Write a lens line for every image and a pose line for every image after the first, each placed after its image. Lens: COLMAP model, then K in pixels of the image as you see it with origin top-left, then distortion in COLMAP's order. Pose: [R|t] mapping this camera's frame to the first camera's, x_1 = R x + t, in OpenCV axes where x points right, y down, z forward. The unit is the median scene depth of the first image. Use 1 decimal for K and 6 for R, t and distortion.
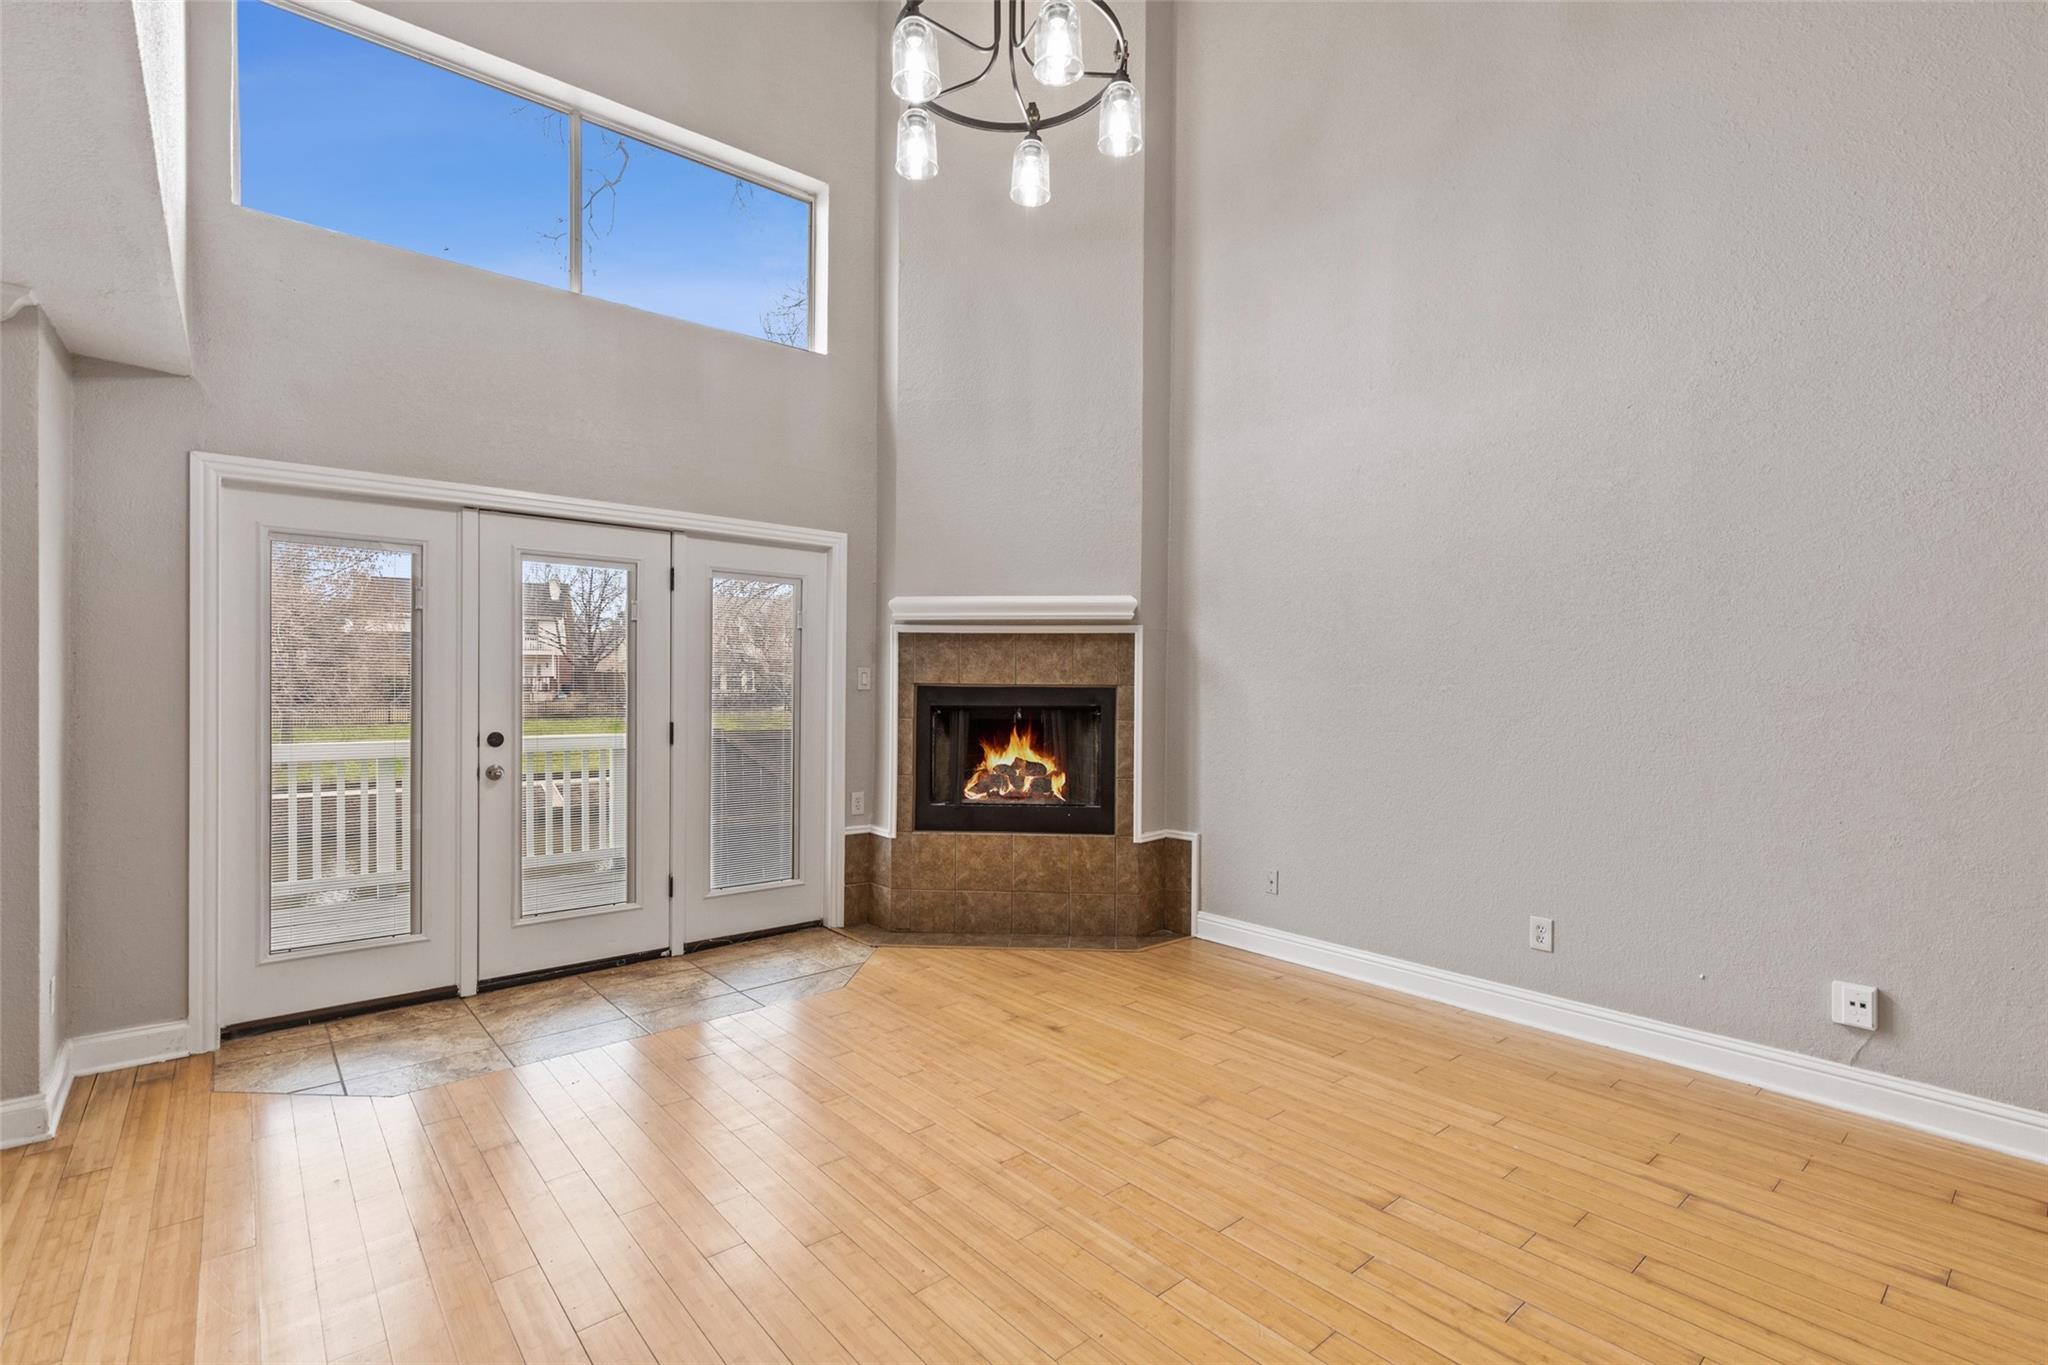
lens RADIAL K [[922.5, 0, 1022.9], [0, 922.5, 691.7], [0, 0, 1]] dist [0.004478, 0.000114]
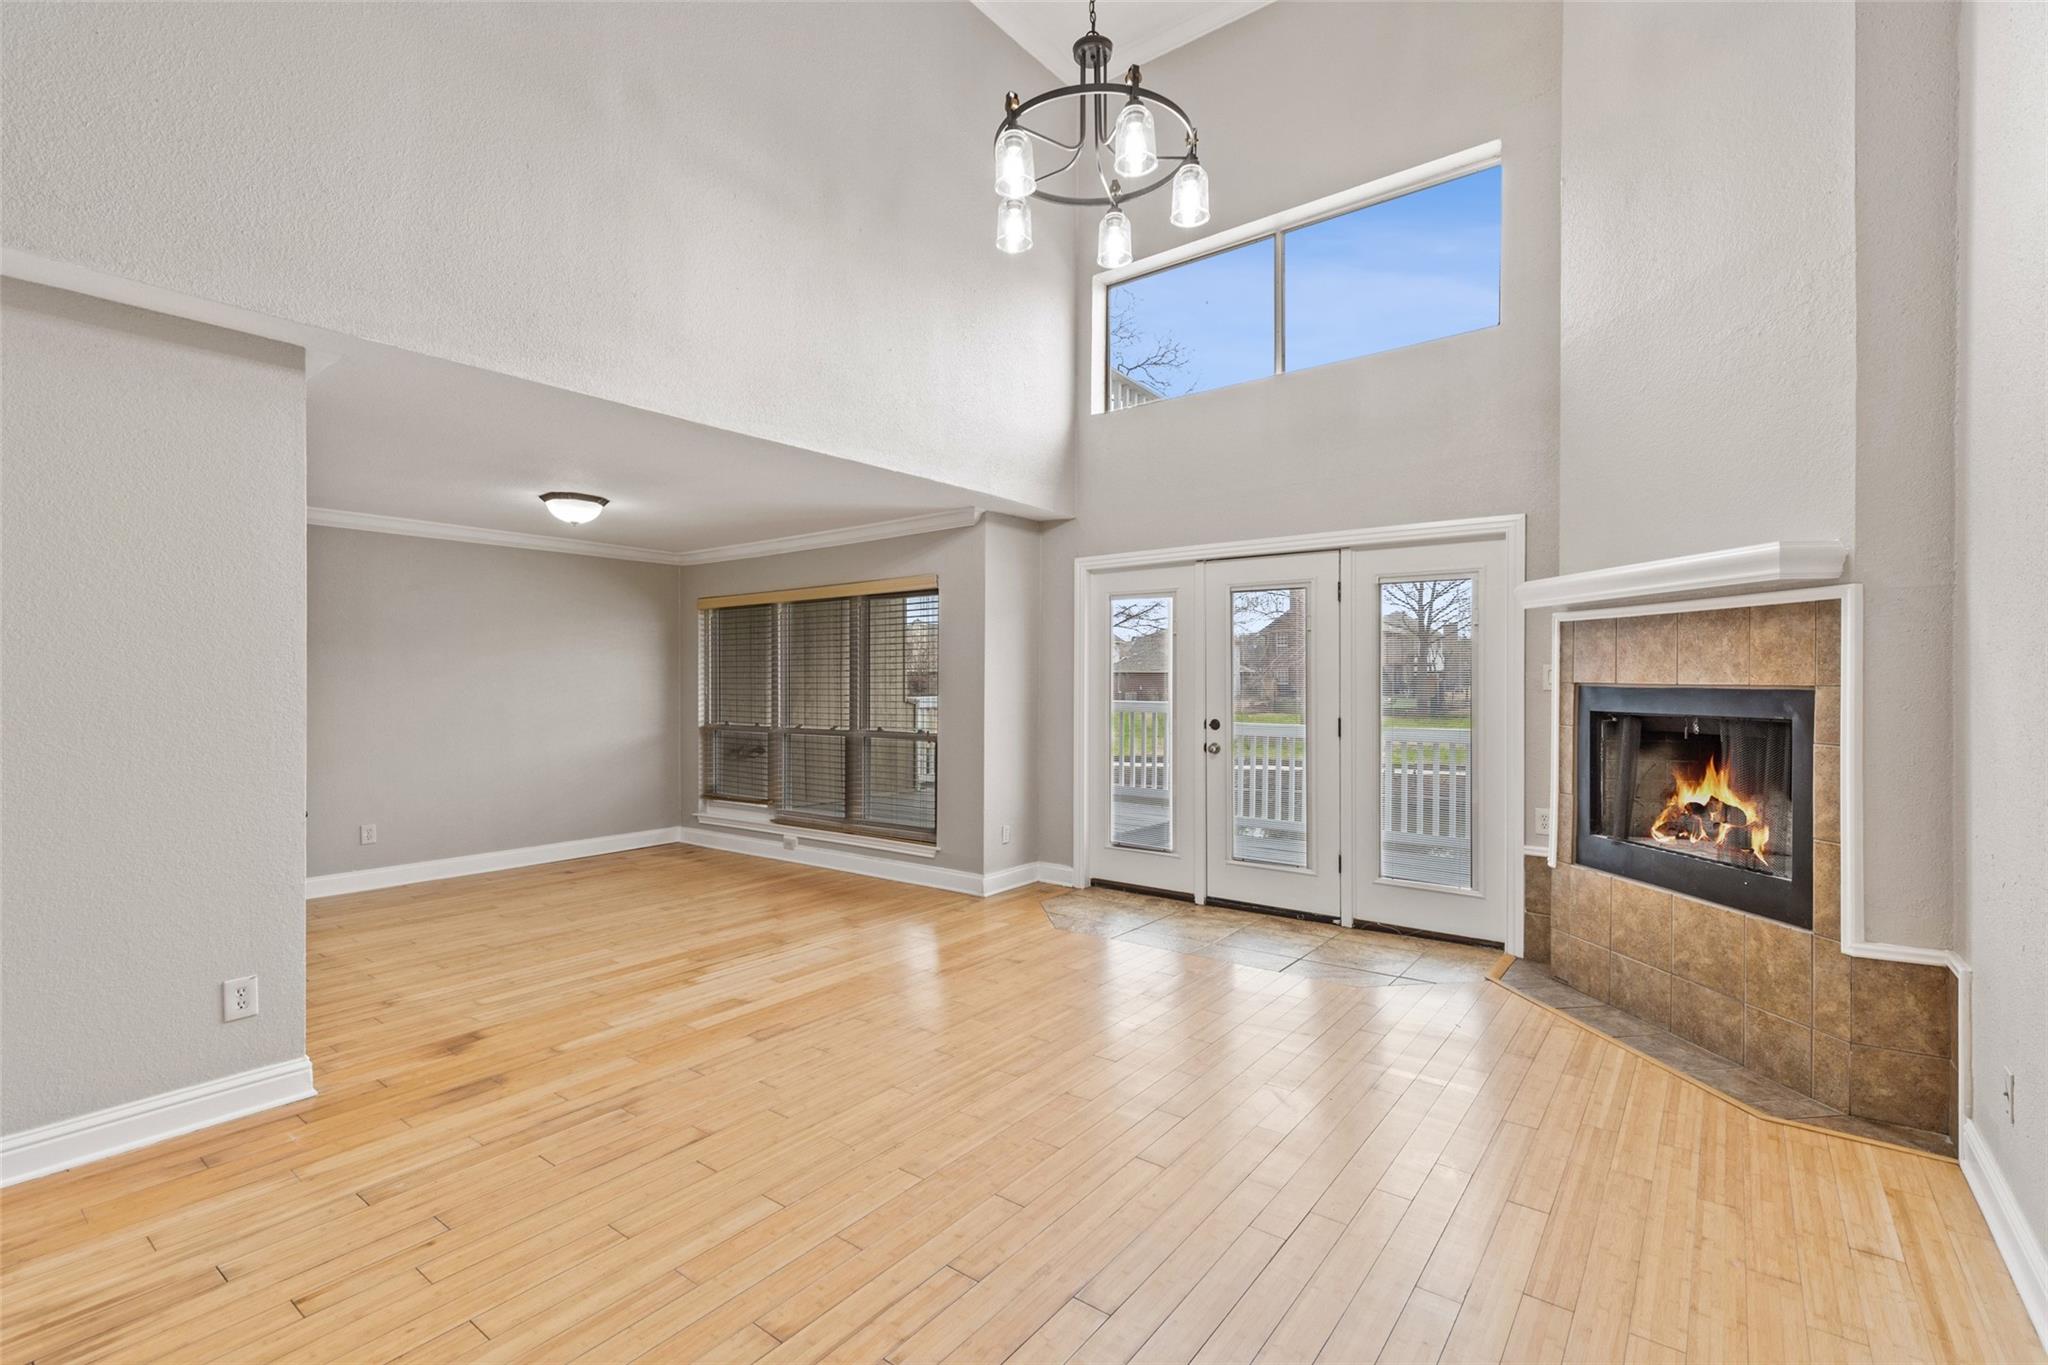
lens RADIAL K [[906.8, 0, 1047.2], [0, 906.8, 680.7], [0, 0, 1]] dist [-0.000954, -0.000364]
pose [[0.221882, -0.003256, -0.975068, 0.570130], [-0.005496, 0.999974, -0.004589, -0.005050], [0.975058, 0.006377, 0.221858, 0.371638]]
